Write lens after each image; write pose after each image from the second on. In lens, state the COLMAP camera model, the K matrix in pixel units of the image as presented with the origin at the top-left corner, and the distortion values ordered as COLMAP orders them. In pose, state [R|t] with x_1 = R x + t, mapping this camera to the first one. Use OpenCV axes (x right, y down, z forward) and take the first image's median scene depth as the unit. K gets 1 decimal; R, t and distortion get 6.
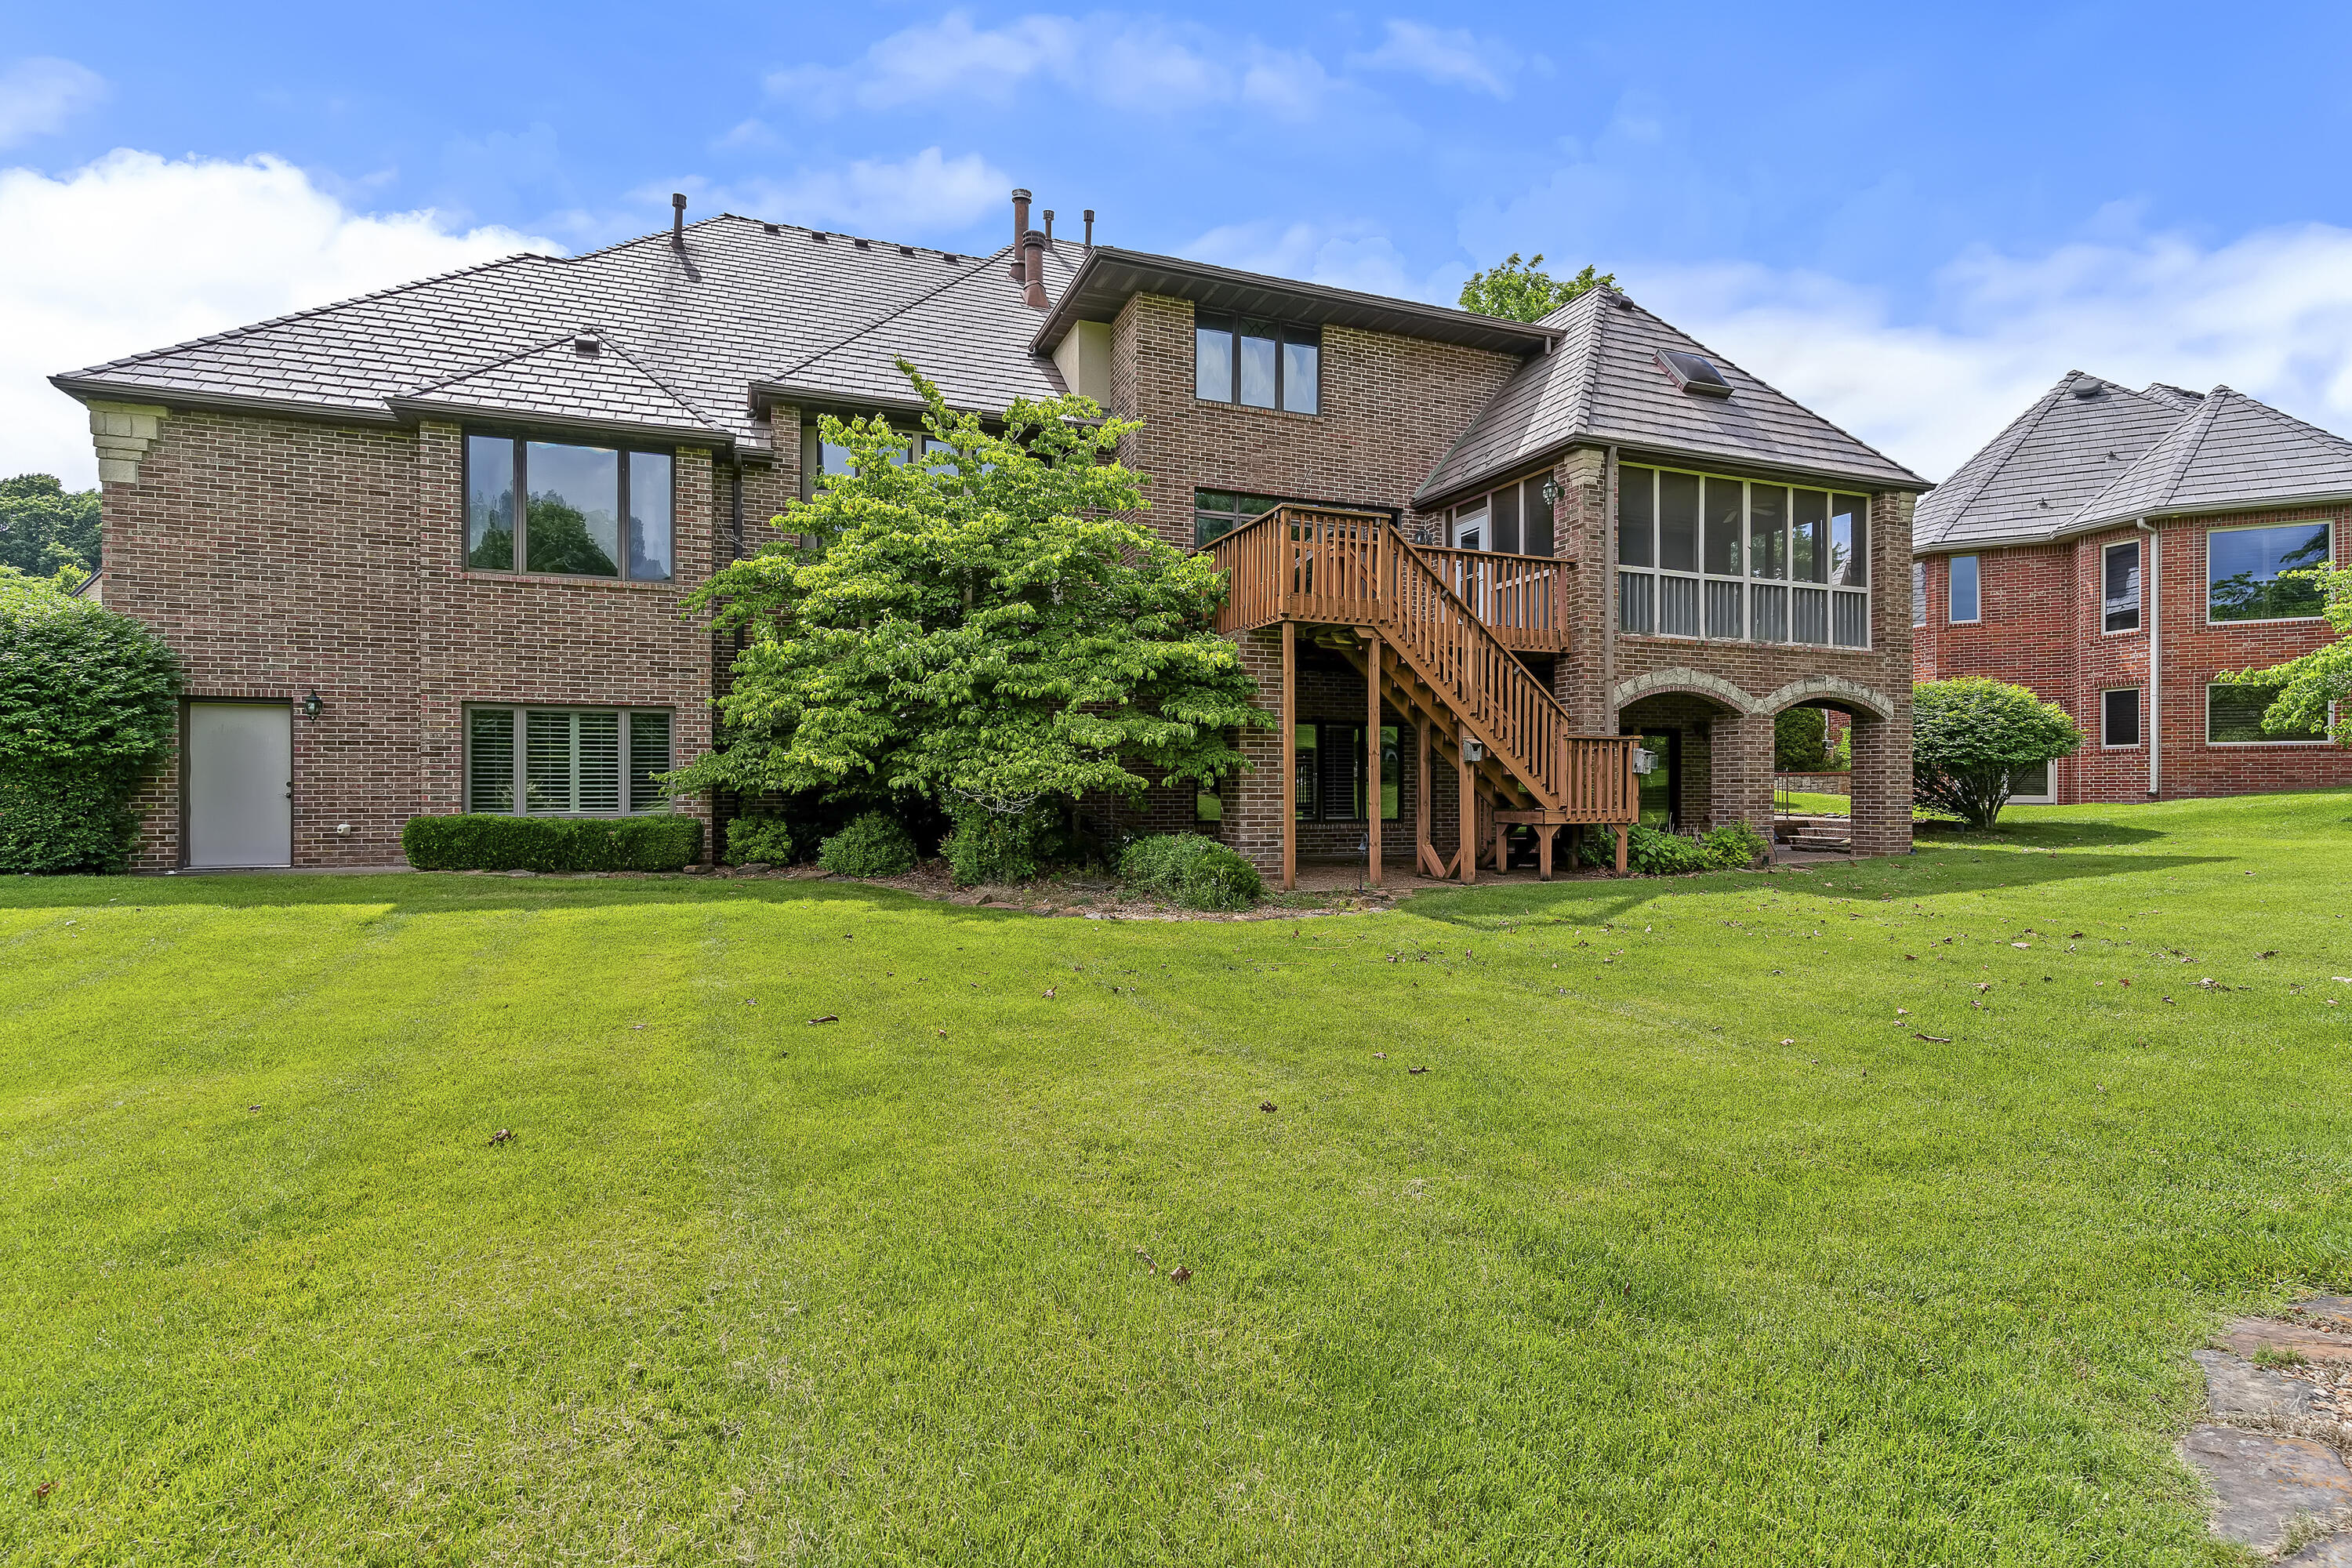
lens RADIAL K [[1140.1, 0, 1189.3], [0, 1140.1, 801.7], [0, 0, 1]] dist [0.000380, -0.002472]
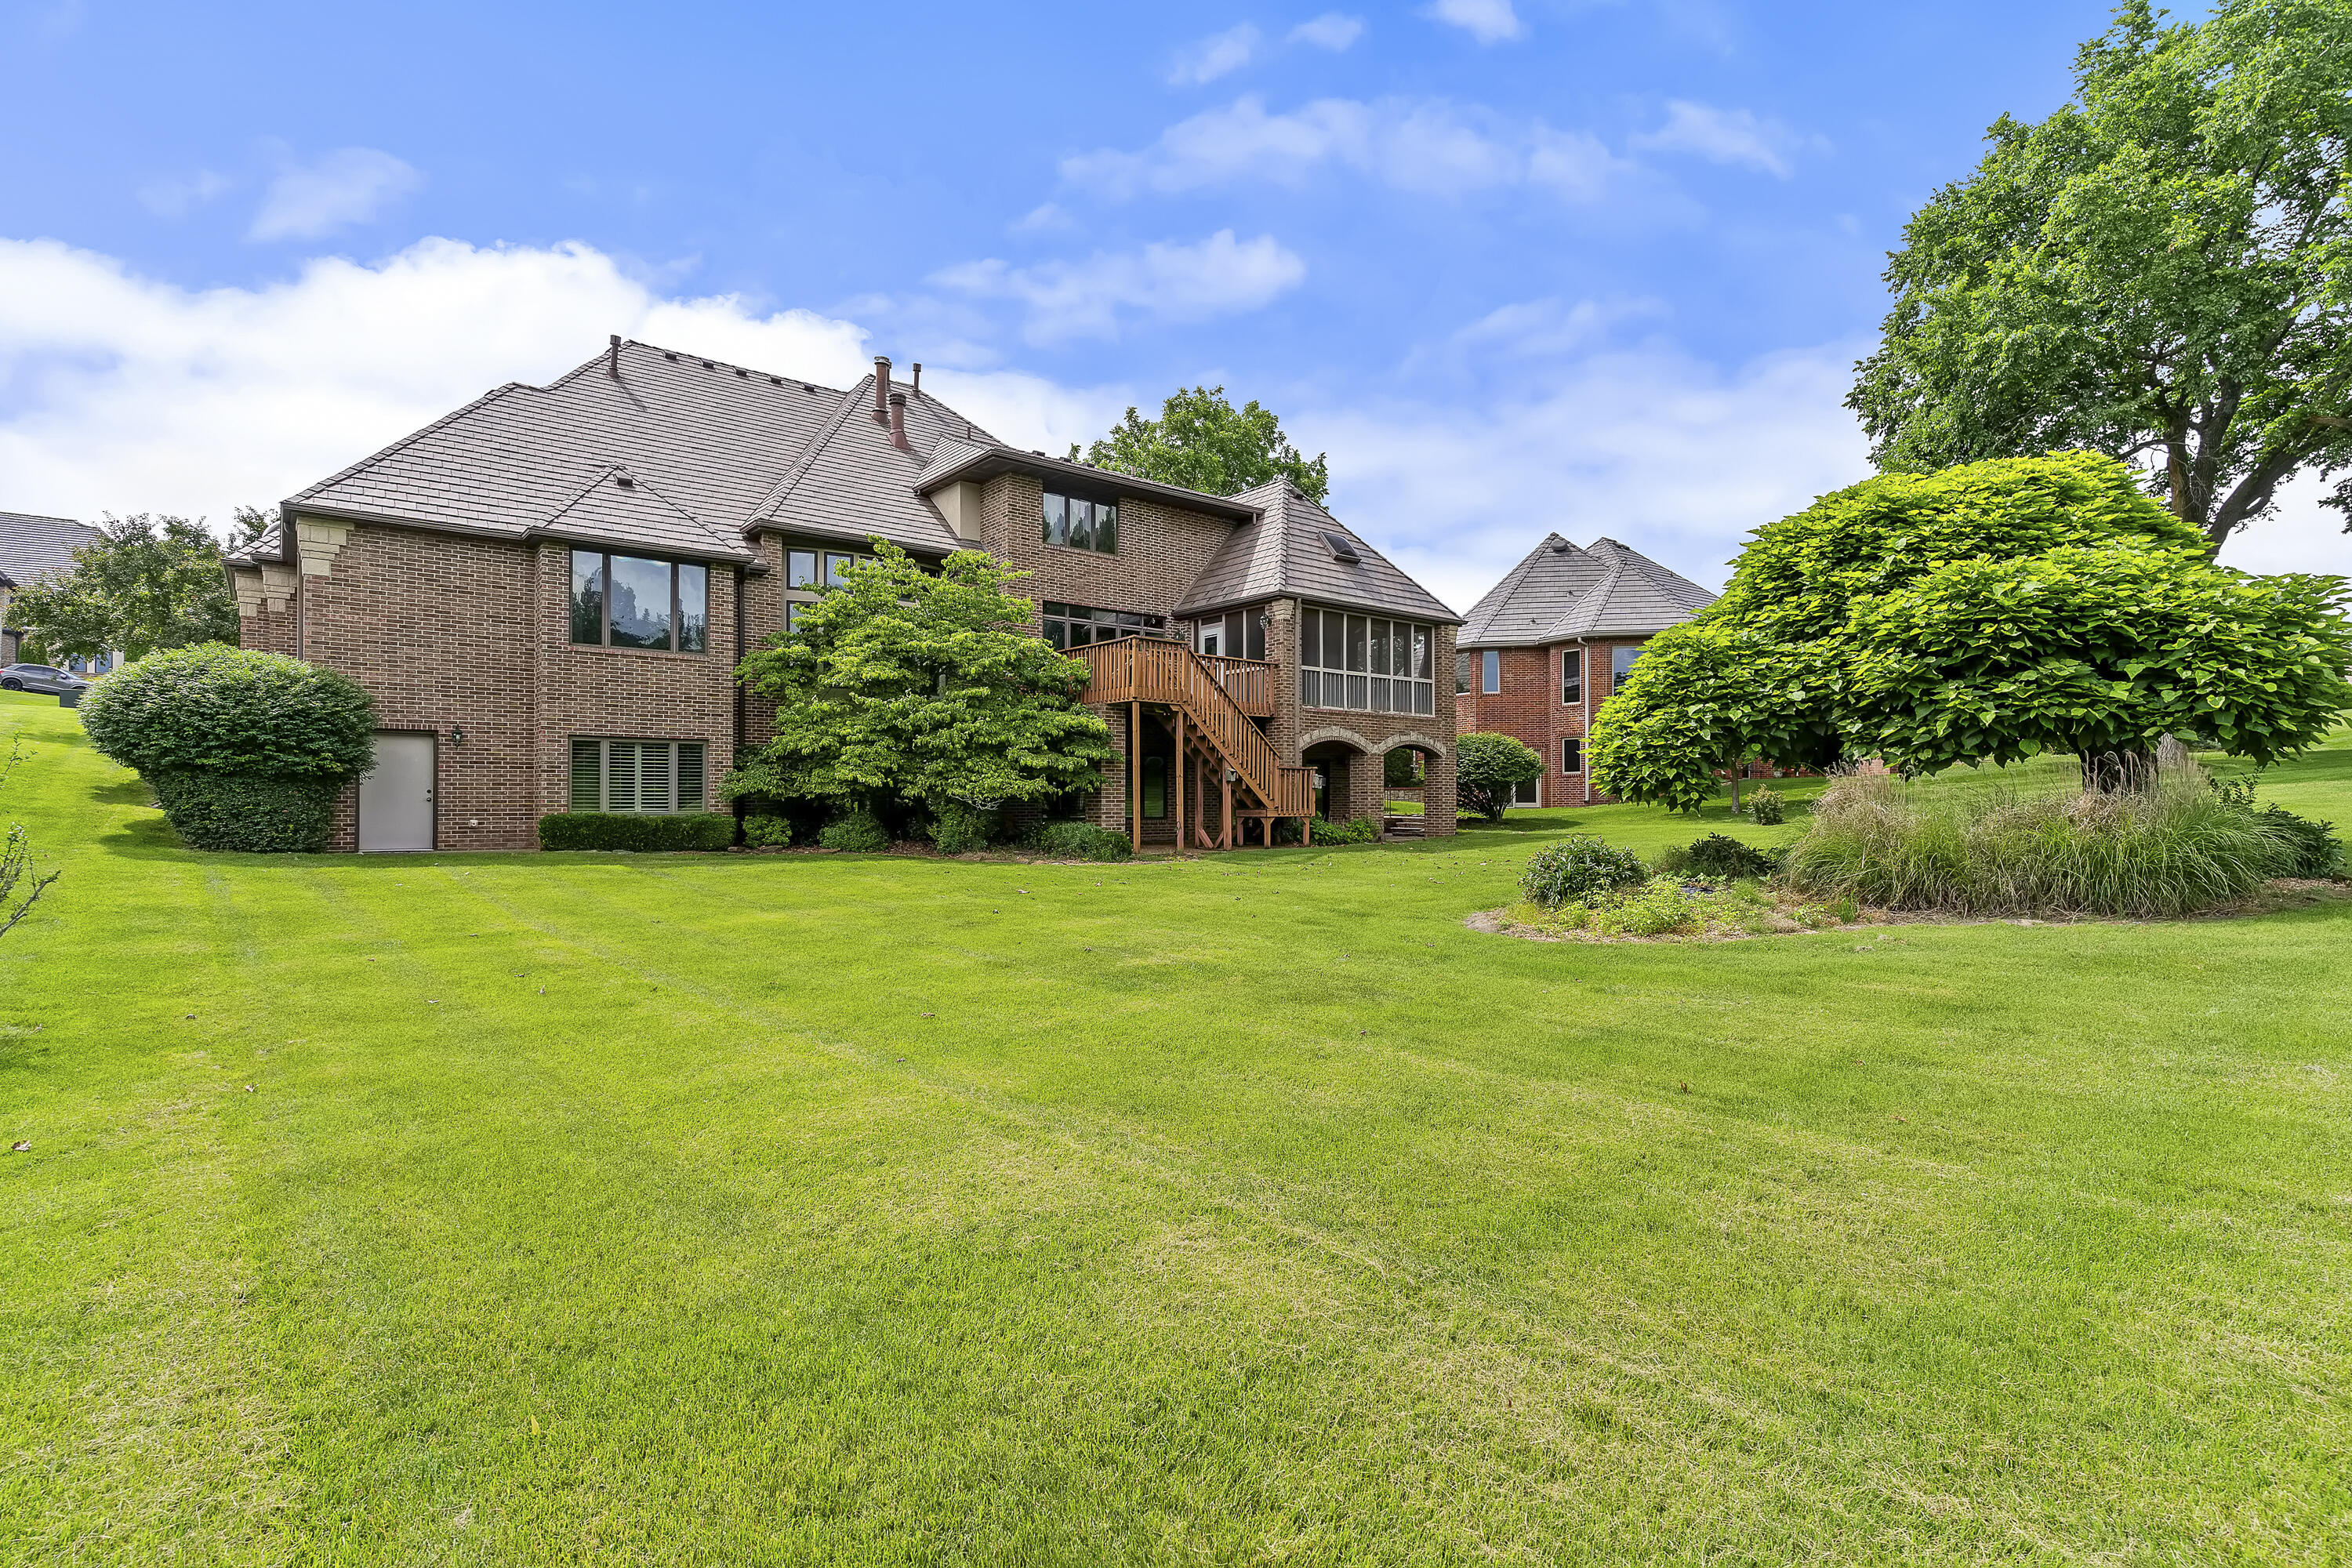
lens RADIAL K [[1140.1, 0, 1191.4], [0, 1140.1, 787.9], [0, 0, 1]] dist [0.000380, -0.002472]
pose [[0.952401, 0.004494, 0.304816, -0.309418], [0.002431, 0.999748, -0.022337, 0.013154], [-0.304839, 0.022015, 0.952149, -0.590760]]
